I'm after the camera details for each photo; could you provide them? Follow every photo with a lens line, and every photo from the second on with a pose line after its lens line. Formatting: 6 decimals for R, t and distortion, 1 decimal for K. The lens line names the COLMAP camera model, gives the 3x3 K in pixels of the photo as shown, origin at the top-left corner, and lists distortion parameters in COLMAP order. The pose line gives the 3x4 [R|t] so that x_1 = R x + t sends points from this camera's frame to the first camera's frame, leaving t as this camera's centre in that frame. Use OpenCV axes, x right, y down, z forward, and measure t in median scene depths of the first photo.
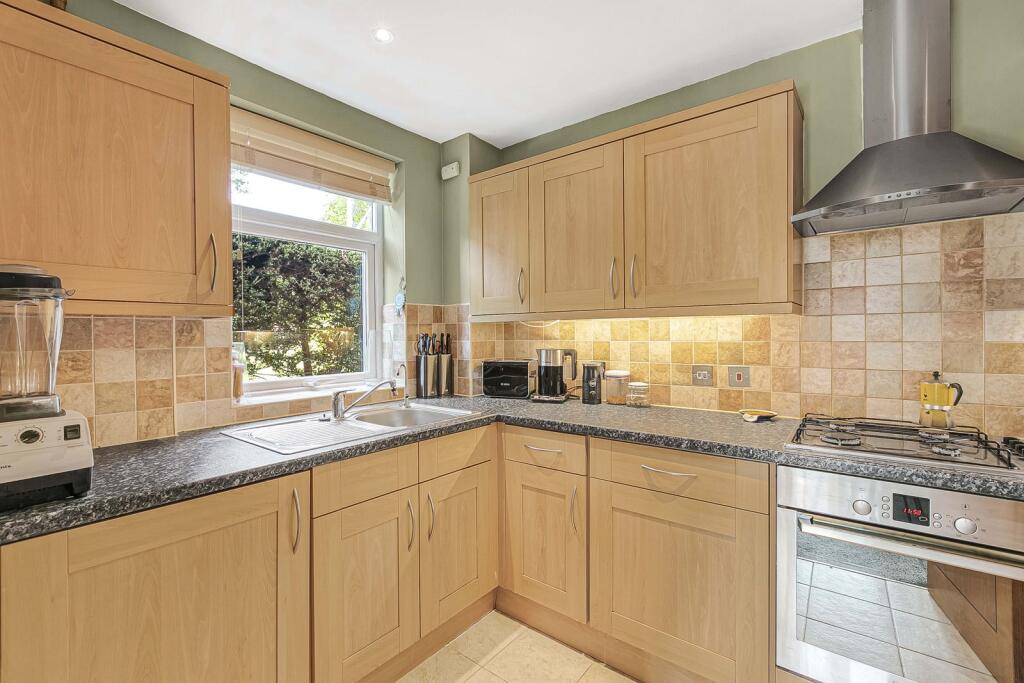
lens RADIAL K [[465.4, 0, 509.3], [0, 465.4, 321.5], [0, 0, 1]] dist [0.011622, -0.000190]
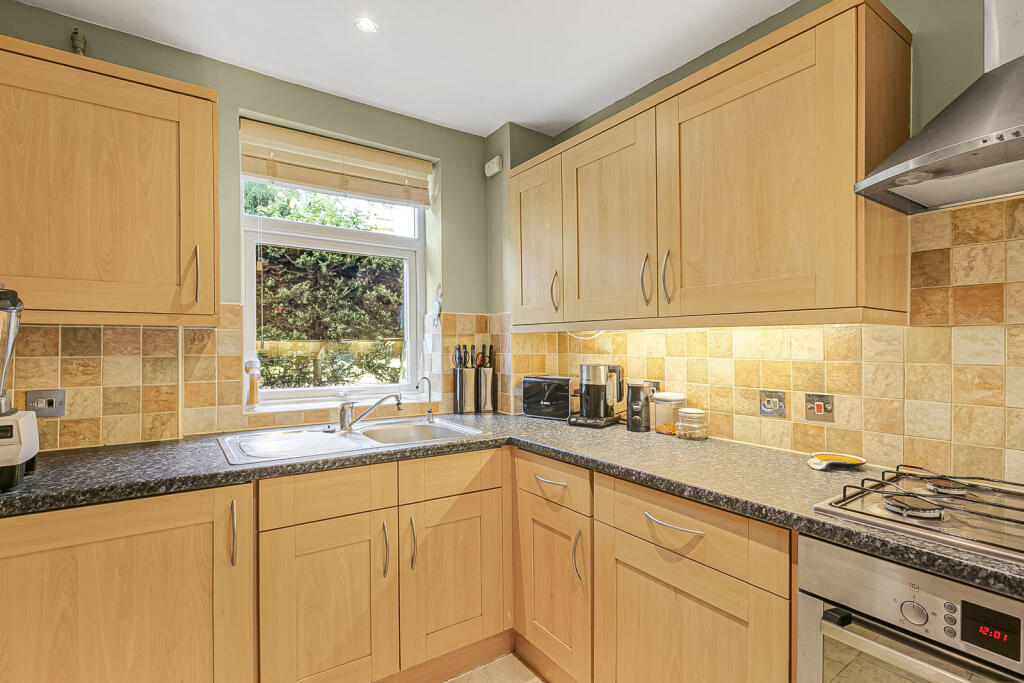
lens RADIAL K [[496.5, 0, 512.0], [0, 496.5, 341.5], [0, 0, 1]] dist [0.020667, 0.000538]
pose [[0.959951, 0.010407, -0.279975, 0.258868], [-0.004916, 0.999782, 0.020309, -0.001936], [0.280126, -0.018119, 0.959792, 0.099341]]
